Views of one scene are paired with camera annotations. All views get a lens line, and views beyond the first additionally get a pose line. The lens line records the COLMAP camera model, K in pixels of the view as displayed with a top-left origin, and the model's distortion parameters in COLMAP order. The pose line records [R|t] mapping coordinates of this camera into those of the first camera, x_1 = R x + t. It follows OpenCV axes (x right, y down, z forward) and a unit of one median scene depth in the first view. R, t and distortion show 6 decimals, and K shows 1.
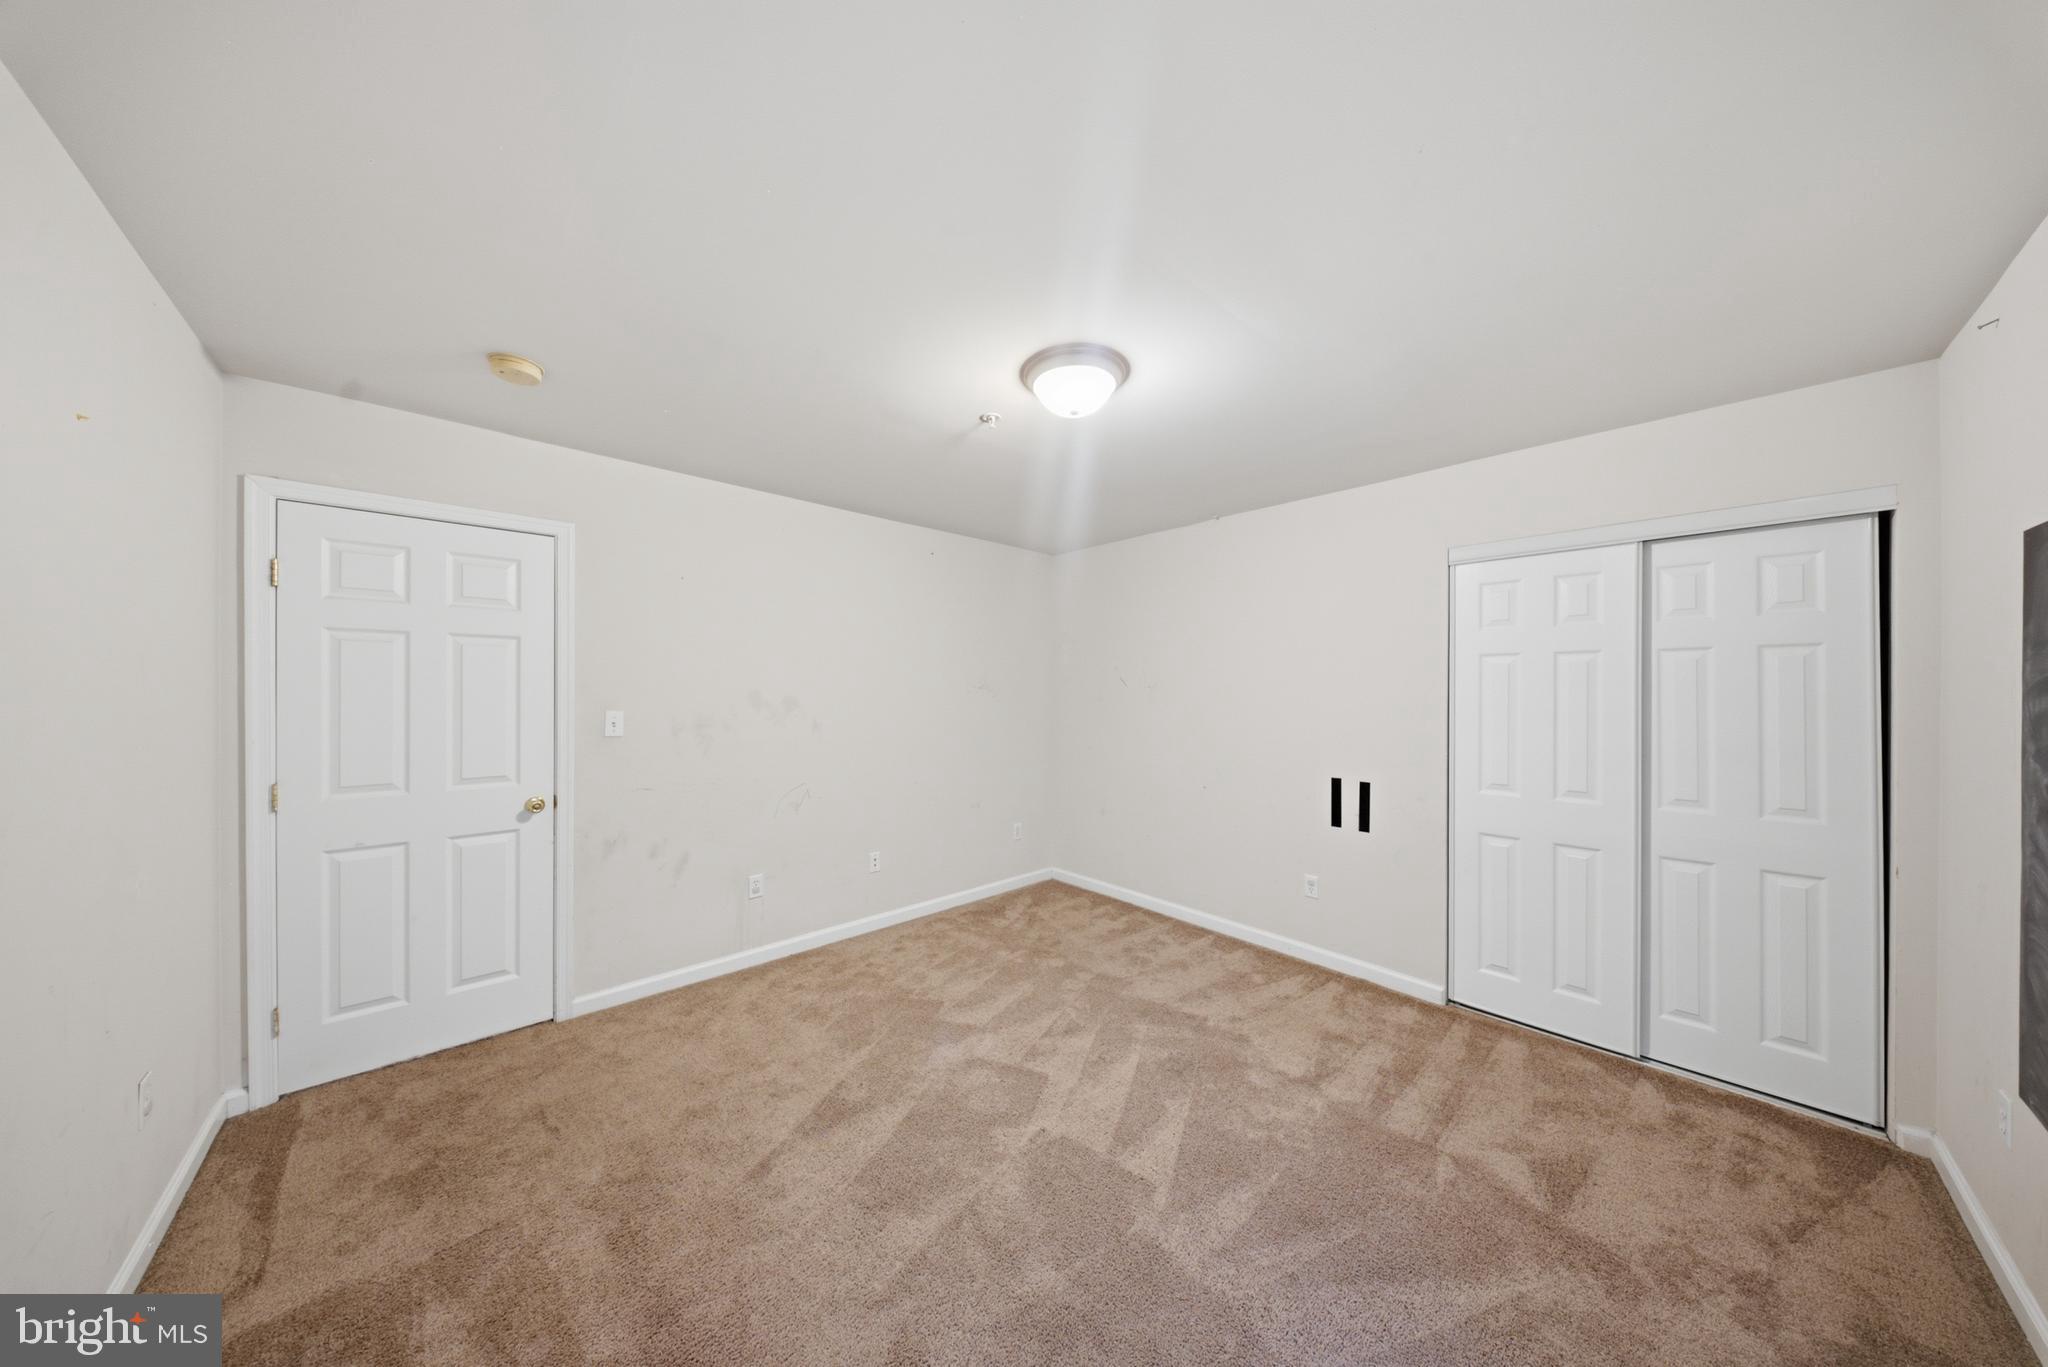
lens RADIAL K [[617.9, 0, 1044.7], [0, 617.9, 692.4], [0, 0, 1]] dist [0.001392, -0.000250]
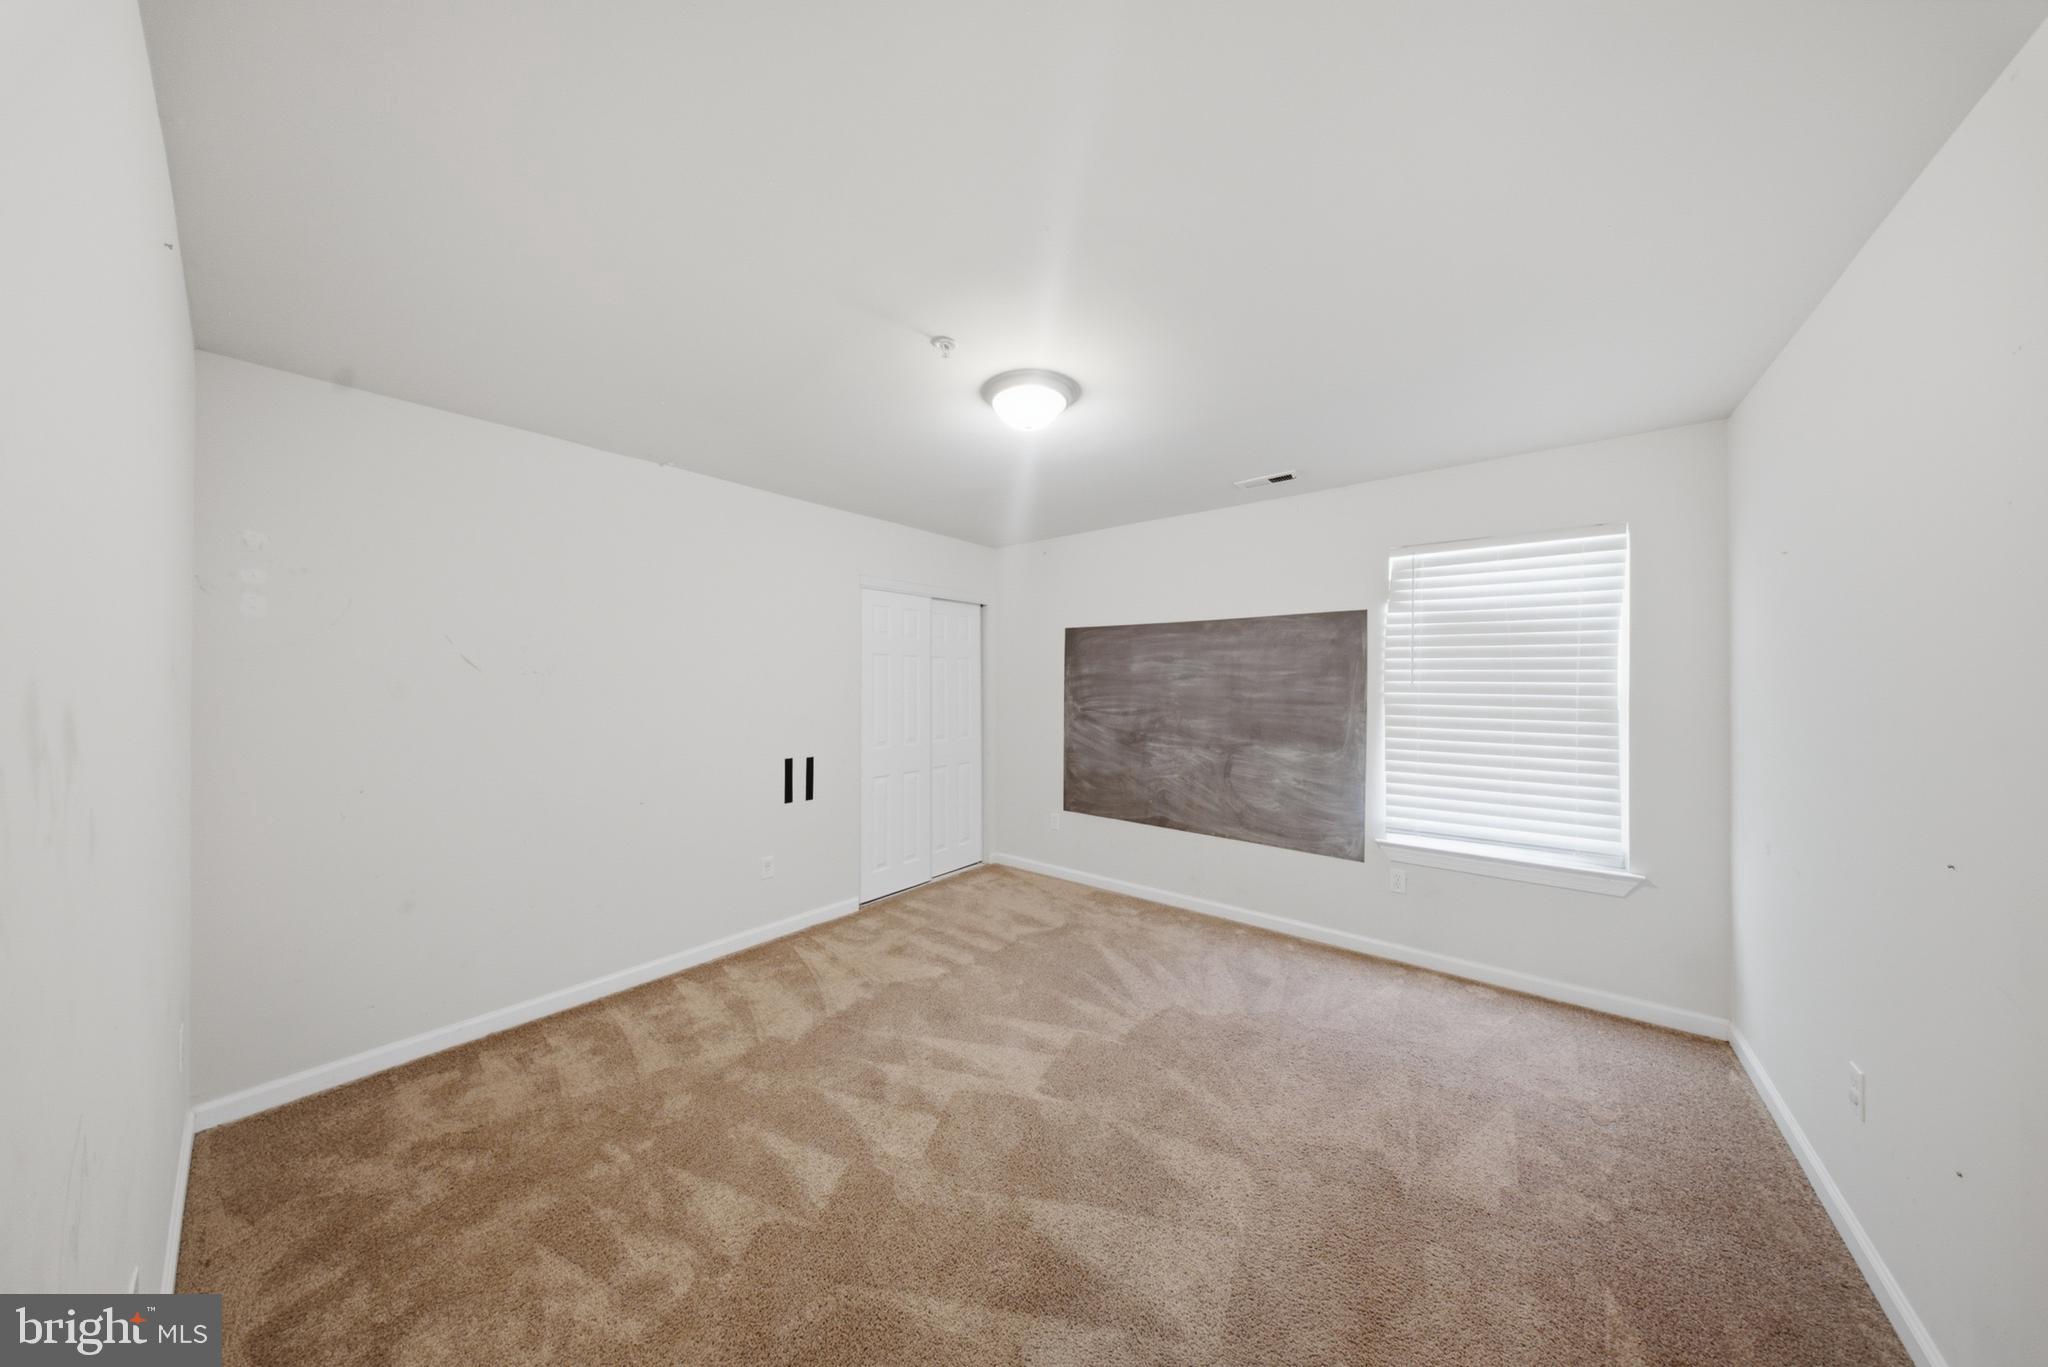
lens RADIAL K [[617.9, 0, 1018.6], [0, 617.9, 679.2], [0, 0, 1]] dist [0.001392, -0.000250]
pose [[-0.133245, 0.001801, 0.991081, -0.785138], [-0.002362, 0.999995, -0.002134, -0.000525], [-0.991080, -0.002626, -0.133240, 0.871859]]
